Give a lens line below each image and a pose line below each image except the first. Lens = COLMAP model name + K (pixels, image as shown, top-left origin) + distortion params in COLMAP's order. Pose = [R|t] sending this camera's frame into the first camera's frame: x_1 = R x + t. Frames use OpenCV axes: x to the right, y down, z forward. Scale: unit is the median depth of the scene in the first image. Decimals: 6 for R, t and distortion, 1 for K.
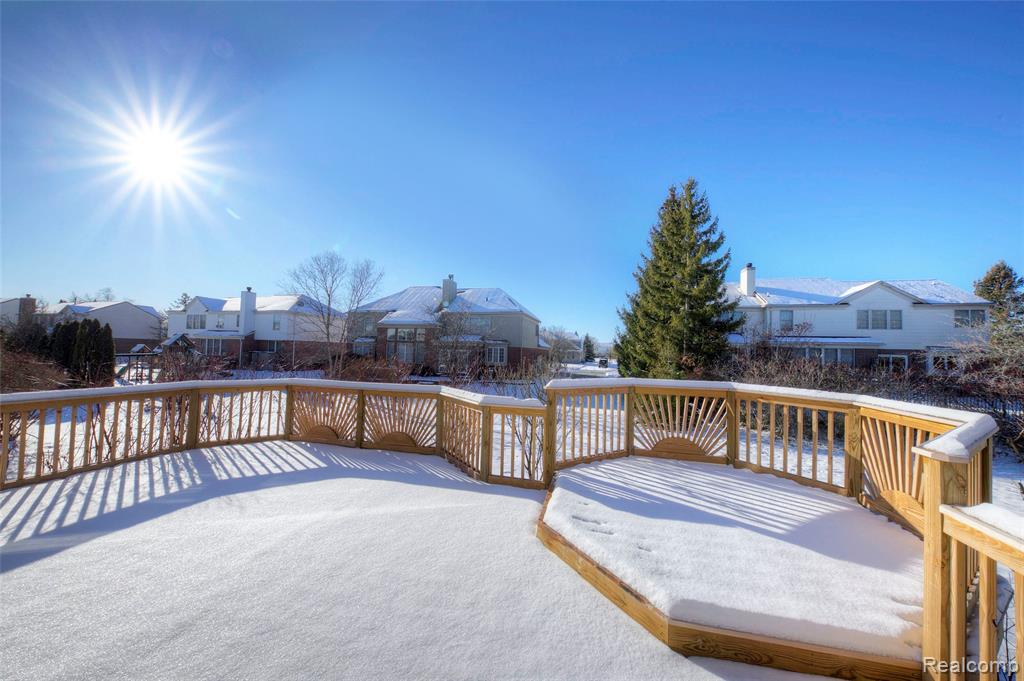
lens RADIAL K [[351.8, 0, 515.8], [0, 351.8, 344.0], [0, 0, 1]] dist [-0.004105, -0.000284]
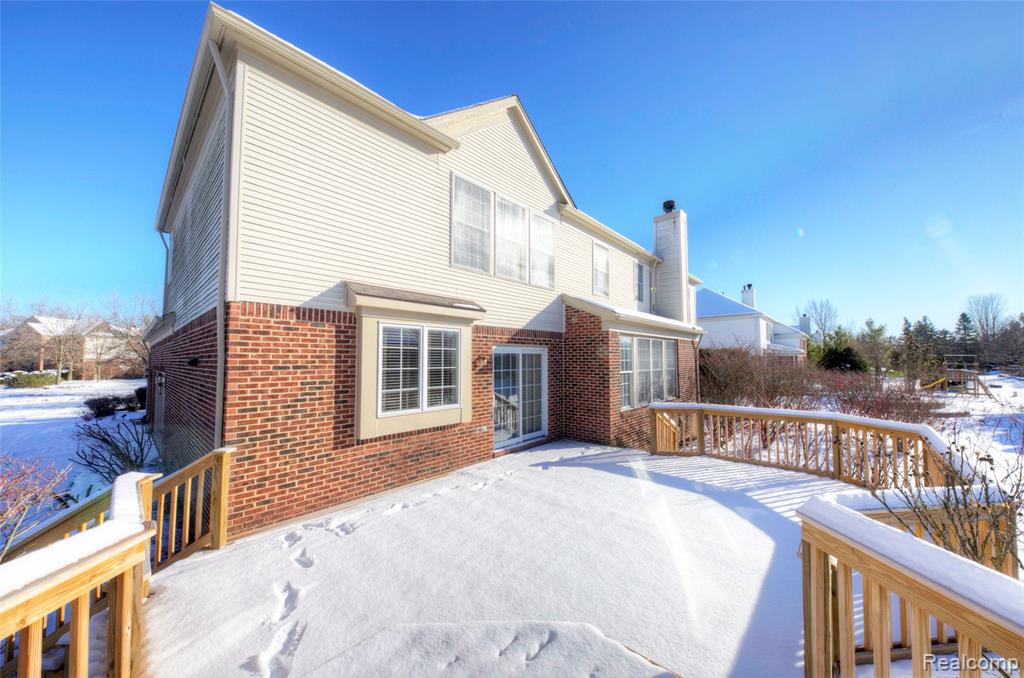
lens RADIAL K [[351.8, 0, 515.8], [0, 351.8, 342.5], [0, 0, 1]] dist [-0.004105, -0.000284]
pose [[-0.482309, -0.065334, -0.873561, 0.535326], [0.013765, 0.996527, -0.082130, -0.033041], [0.875893, -0.051636, -0.479735, 0.810023]]
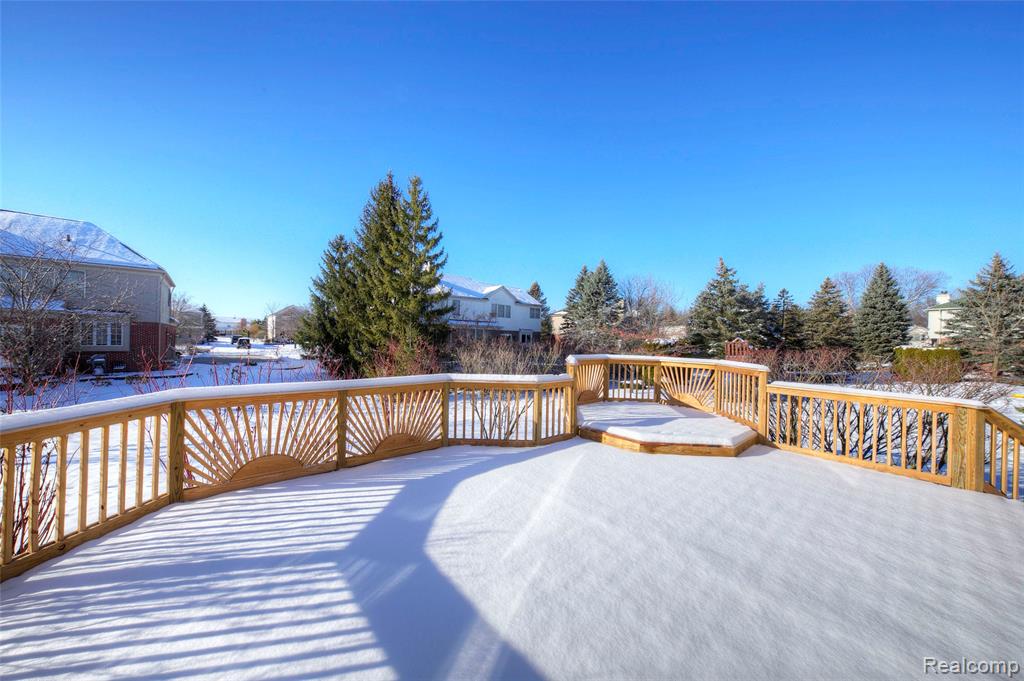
lens RADIAL K [[351.8, 0, 515.8], [0, 351.8, 344.0], [0, 0, 1]] dist [-0.004105, -0.000284]
pose [[0.570352, -0.023351, 0.821068, -1.037852], [-0.028778, 0.998414, 0.048385, -0.014161], [-0.820896, -0.051225, 0.568776, 0.362489]]
